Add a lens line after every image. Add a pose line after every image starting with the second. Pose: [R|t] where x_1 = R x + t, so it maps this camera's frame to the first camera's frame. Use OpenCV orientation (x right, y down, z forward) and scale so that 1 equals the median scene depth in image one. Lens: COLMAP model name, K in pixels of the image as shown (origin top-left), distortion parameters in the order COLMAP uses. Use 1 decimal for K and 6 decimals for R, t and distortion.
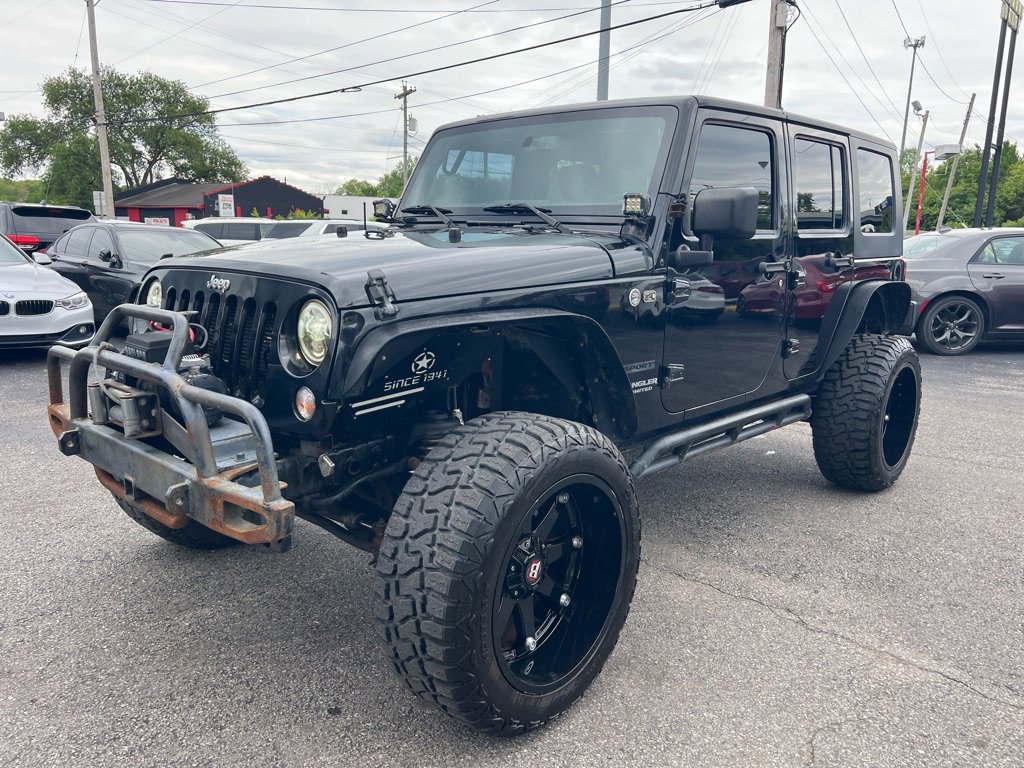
lens RADIAL K [[767.9, 0, 511.8], [0, 767.9, 386.0], [0, 0, 1]] dist [0.060387, -0.074055]
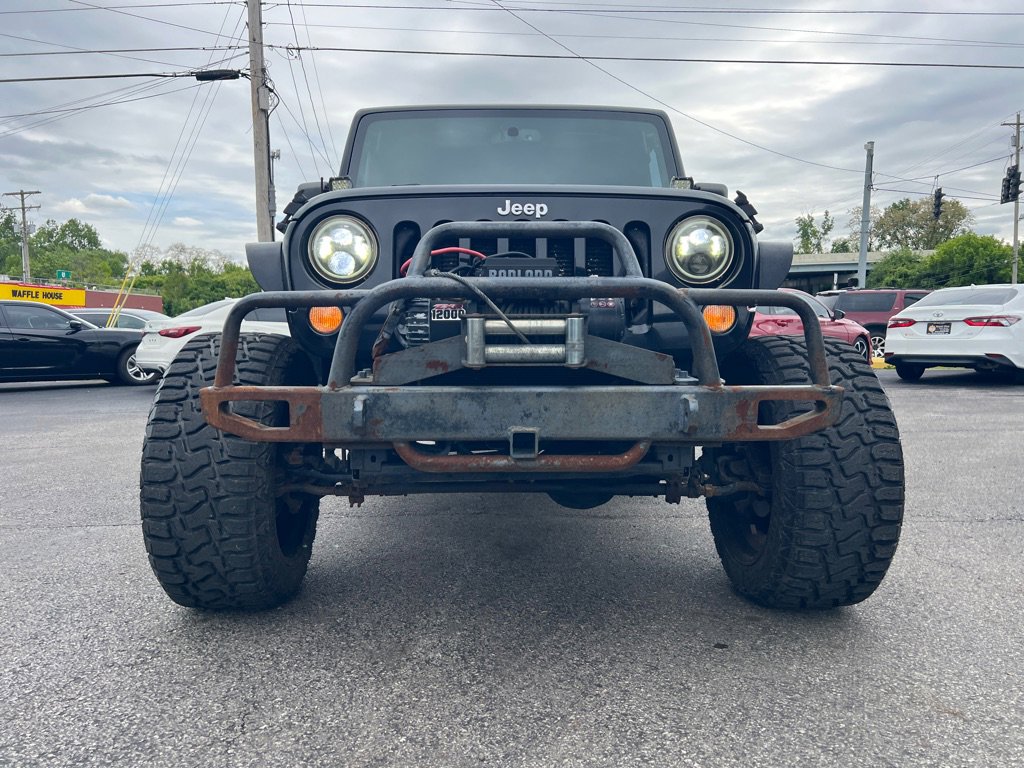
lens RADIAL K [[766.5, 0, 510.0], [0, 766.5, 393.3], [0, 0, 1]] dist [0.060038, -0.071464]
pose [[0.729164, -0.074515, 0.680270, -0.641906], [0.146133, 0.988080, -0.048404, 0.072080], [-0.668554, 0.134704, 0.731362, 0.263851]]
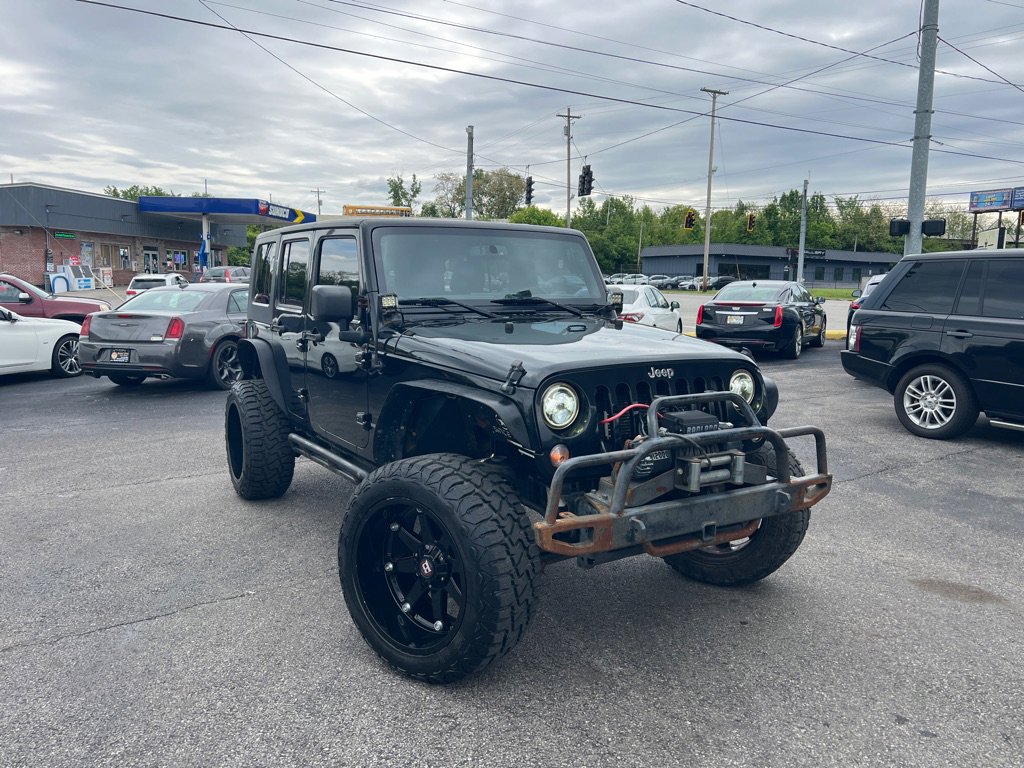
lens RADIAL K [[767.9, 0, 511.8], [0, 767.9, 386.0], [0, 0, 1]] dist [0.060387, -0.074055]
pose [[0.296287, -0.141888, 0.944501, -1.112822], [0.184428, 0.978791, 0.089185, -0.179030], [-0.937123, 0.147768, 0.316171, 0.534209]]
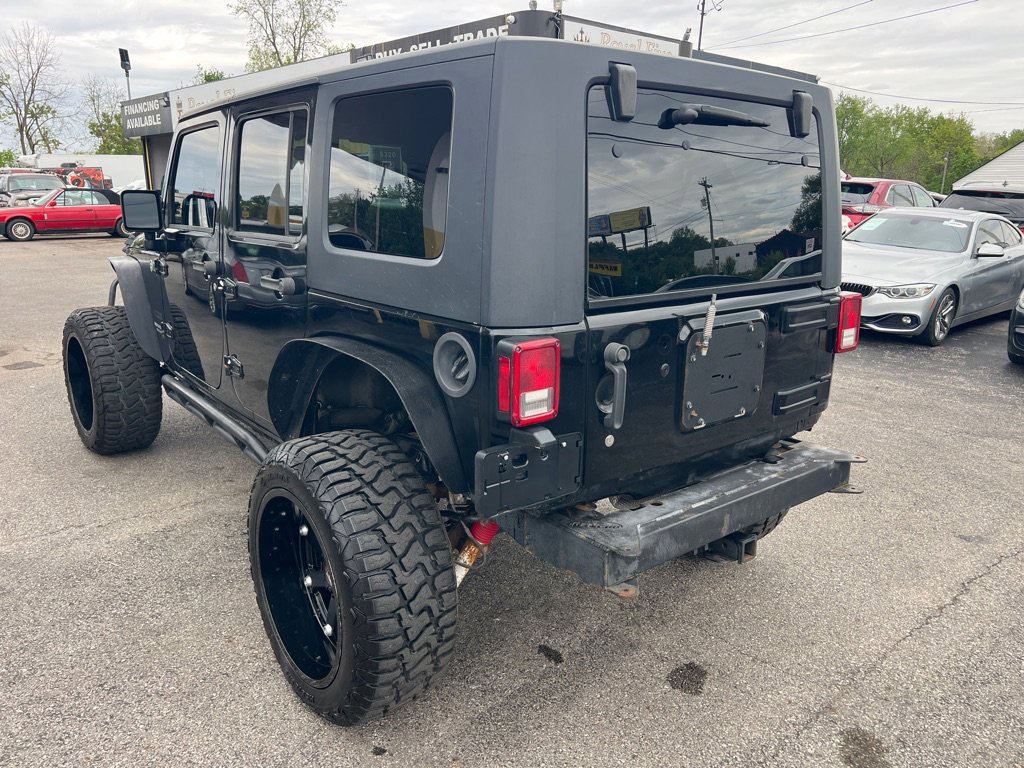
lens RADIAL K [[770.8, 0, 512.0], [0, 770.8, 384.0], [0, 0, 1]] dist [0.043424, -0.046637]
pose [[-0.145469, 0.225912, -0.963225, 1.142794], [-0.211124, 0.944068, 0.253303, -0.313442], [0.966574, 0.240208, -0.089637, 1.365749]]
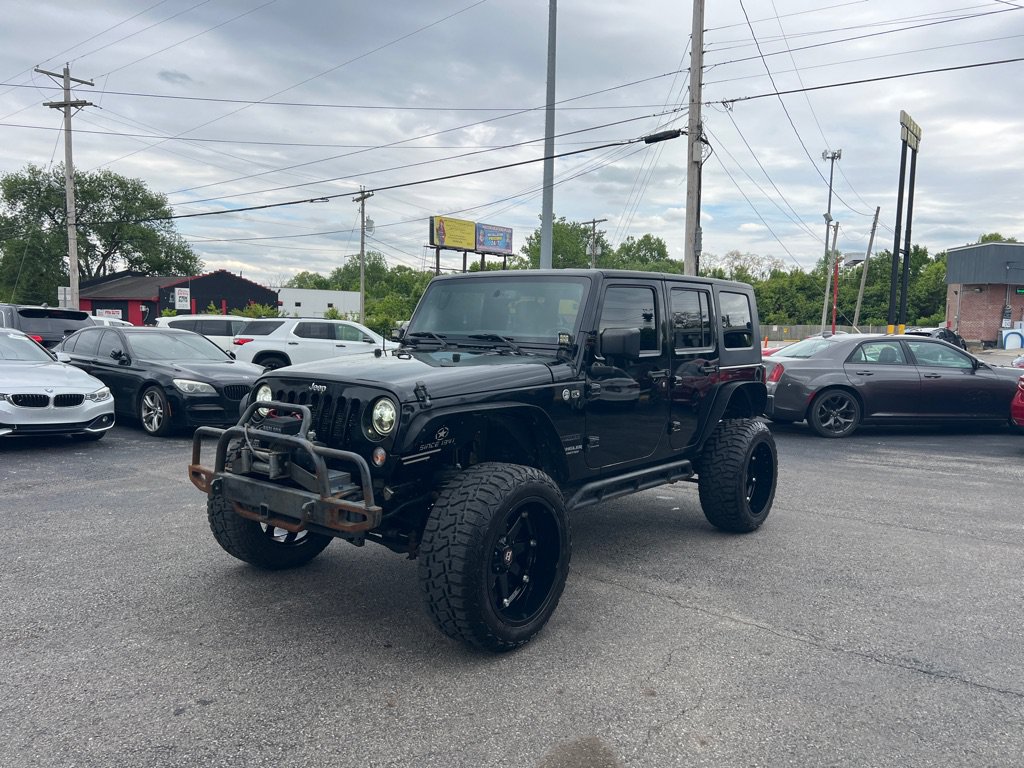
lens RADIAL K [[767.9, 0, 511.8], [0, 767.9, 386.0], [0, 0, 1]] dist [0.060387, -0.074055]
pose [[0.997850, -0.000579, 0.065531, -0.044624], [0.008123, 0.993343, -0.114910, 0.037467], [-0.065029, 0.115196, 0.991212, -0.437564]]
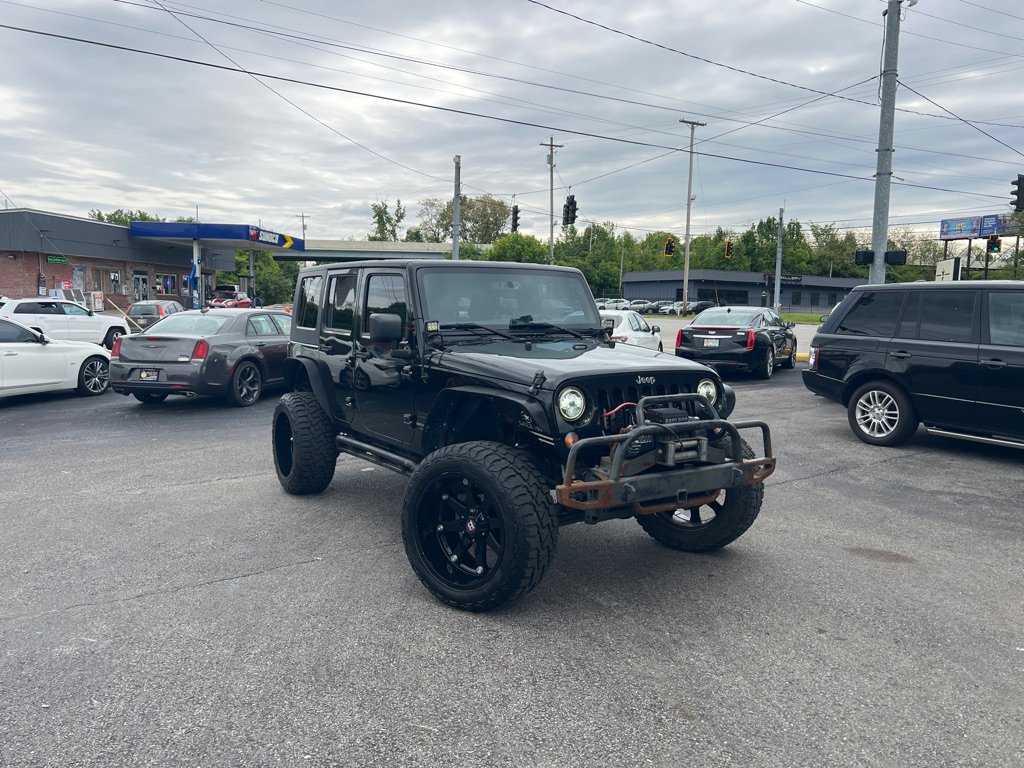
lens RADIAL K [[767.9, 0, 511.8], [0, 767.9, 386.0], [0, 0, 1]] dist [0.060387, -0.074055]
pose [[0.274440, -0.113171, 0.954922, -1.400738], [0.183272, 0.981003, 0.063591, -0.186665], [-0.943978, 0.157559, 0.289967, 0.504941]]
